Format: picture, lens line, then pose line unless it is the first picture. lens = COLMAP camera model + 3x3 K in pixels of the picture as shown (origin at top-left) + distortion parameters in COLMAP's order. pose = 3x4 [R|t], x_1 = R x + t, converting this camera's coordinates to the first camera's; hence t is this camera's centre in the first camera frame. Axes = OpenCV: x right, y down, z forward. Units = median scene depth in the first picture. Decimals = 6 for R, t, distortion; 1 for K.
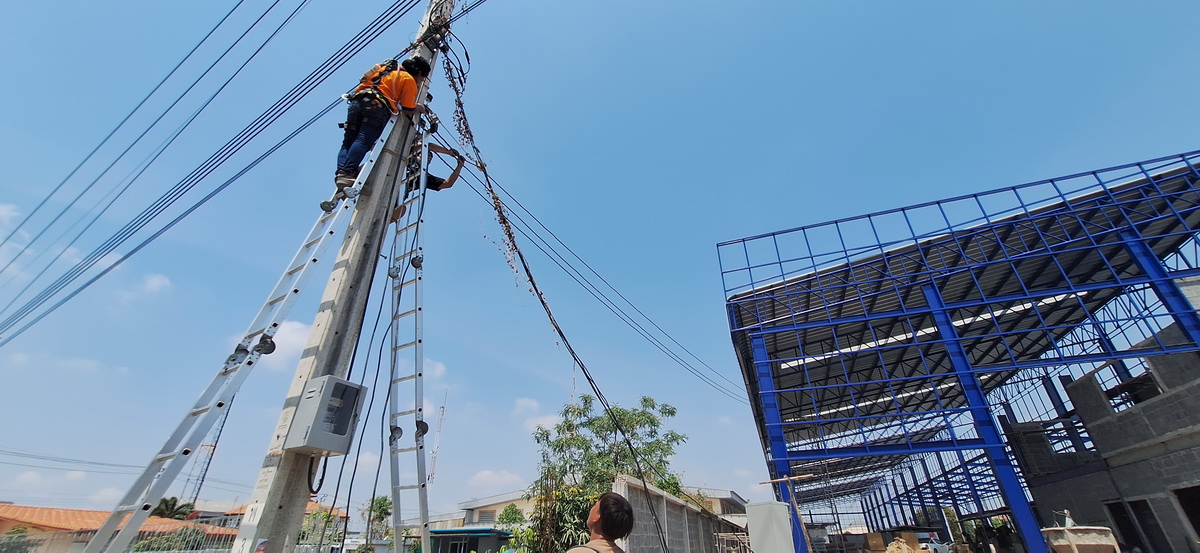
lens RADIAL K [[465.5, 0, 592.8], [0, 465.5, 274.9], [0, 0, 1]] dist [-0.001532, -0.000325]
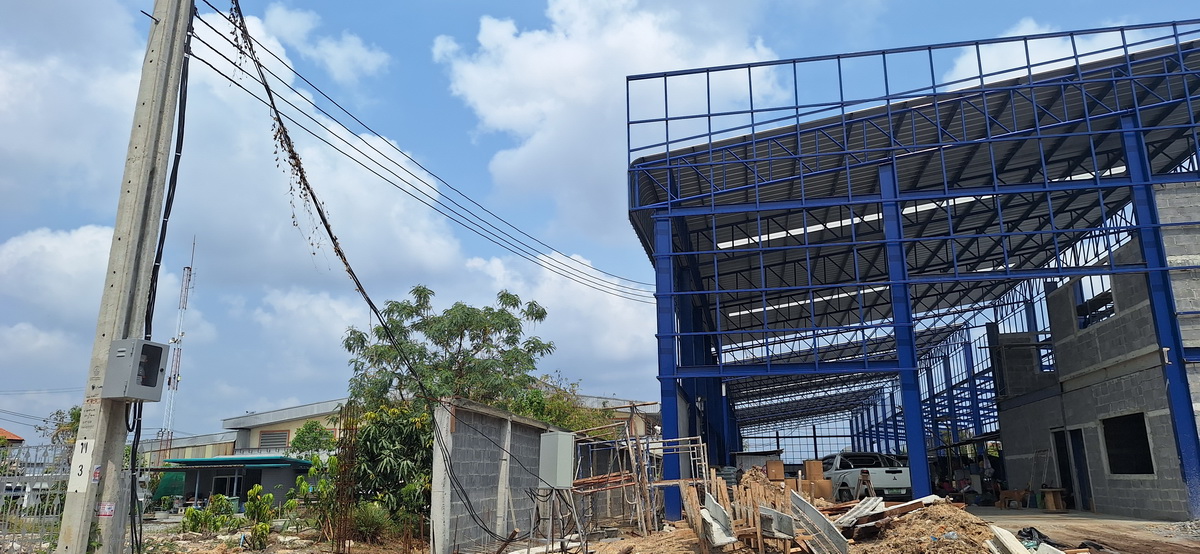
lens RADIAL K [[826.6, 0, 607.1], [0, 826.6, 274.0], [0, 0, 1]] dist [0.093081, -0.119800]
pose [[0.984987, 0.037472, 0.168514, 0.050850], [-0.083176, 0.958396, 0.273055, -0.133057], [-0.151272, -0.282972, 0.947124, -0.244560]]
